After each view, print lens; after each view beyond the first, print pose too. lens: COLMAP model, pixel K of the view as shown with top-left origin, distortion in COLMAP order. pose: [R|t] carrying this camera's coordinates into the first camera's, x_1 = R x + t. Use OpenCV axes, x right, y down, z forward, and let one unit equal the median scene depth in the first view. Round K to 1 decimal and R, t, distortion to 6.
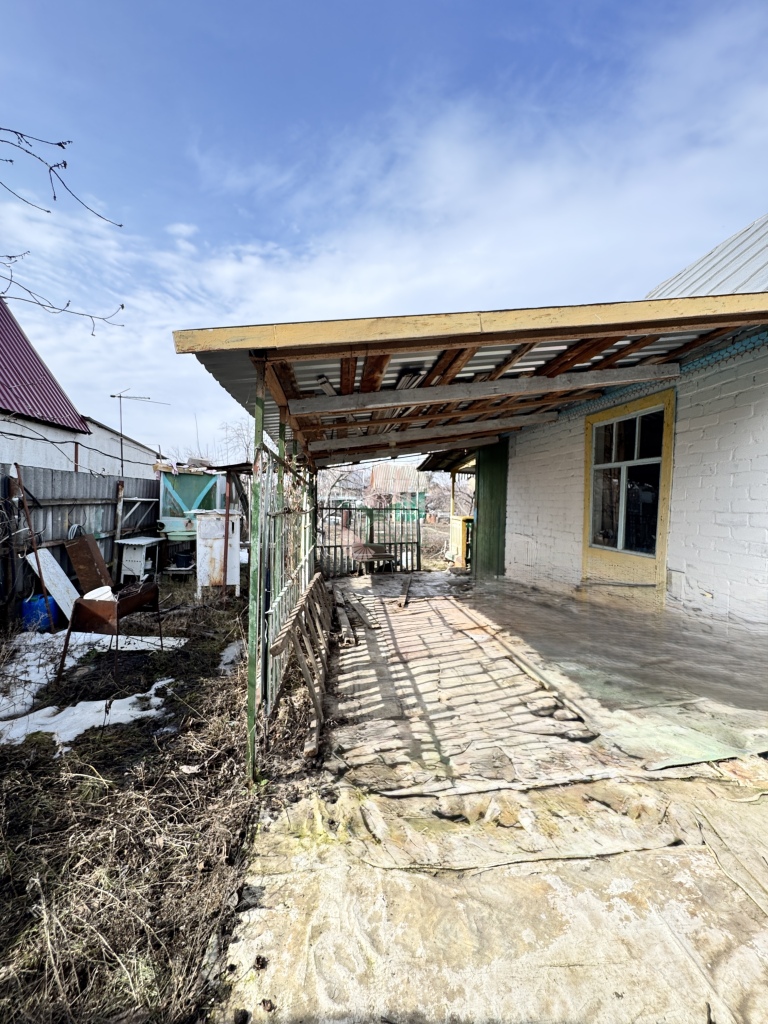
lens RADIAL K [[413.8, 0, 378.9], [0, 413.8, 516.4], [0, 0, 1]] dist [-0.003312, 0.000195]
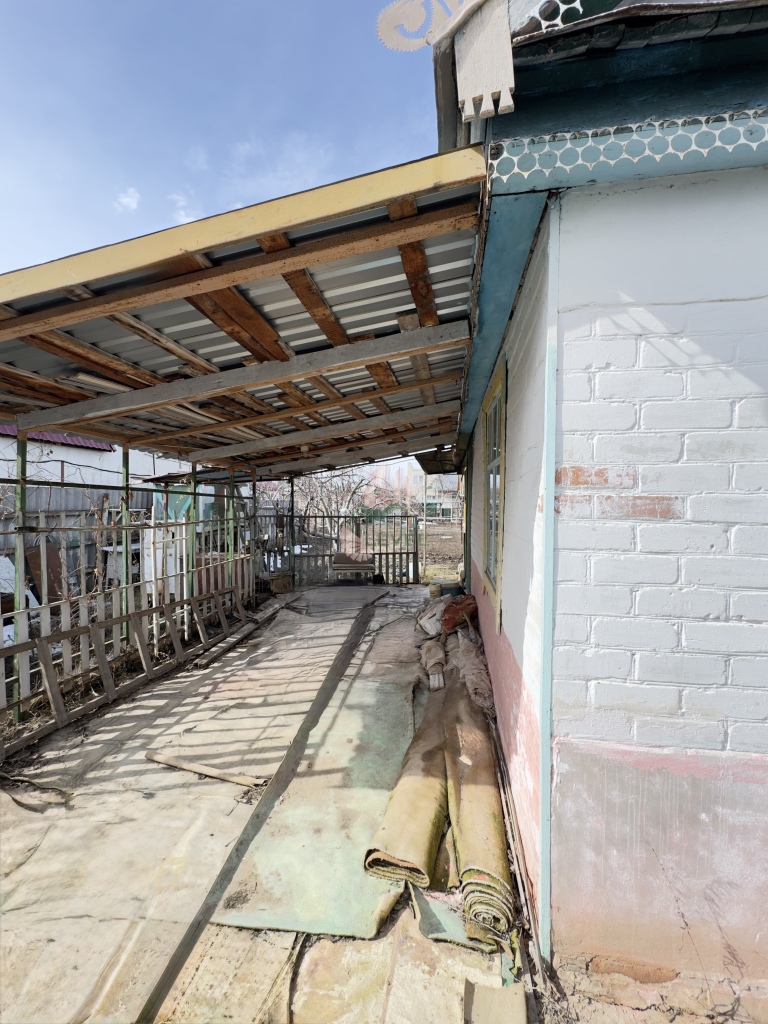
lens RADIAL K [[413.8, 0, 378.9], [0, 413.8, 516.4], [0, 0, 1]] dist [-0.003312, 0.000195]
pose [[0.961973, -0.003851, -0.273116, 0.380416], [0.002022, 0.999974, -0.006977, -0.015721], [0.273136, 0.006159, 0.961956, 0.137017]]
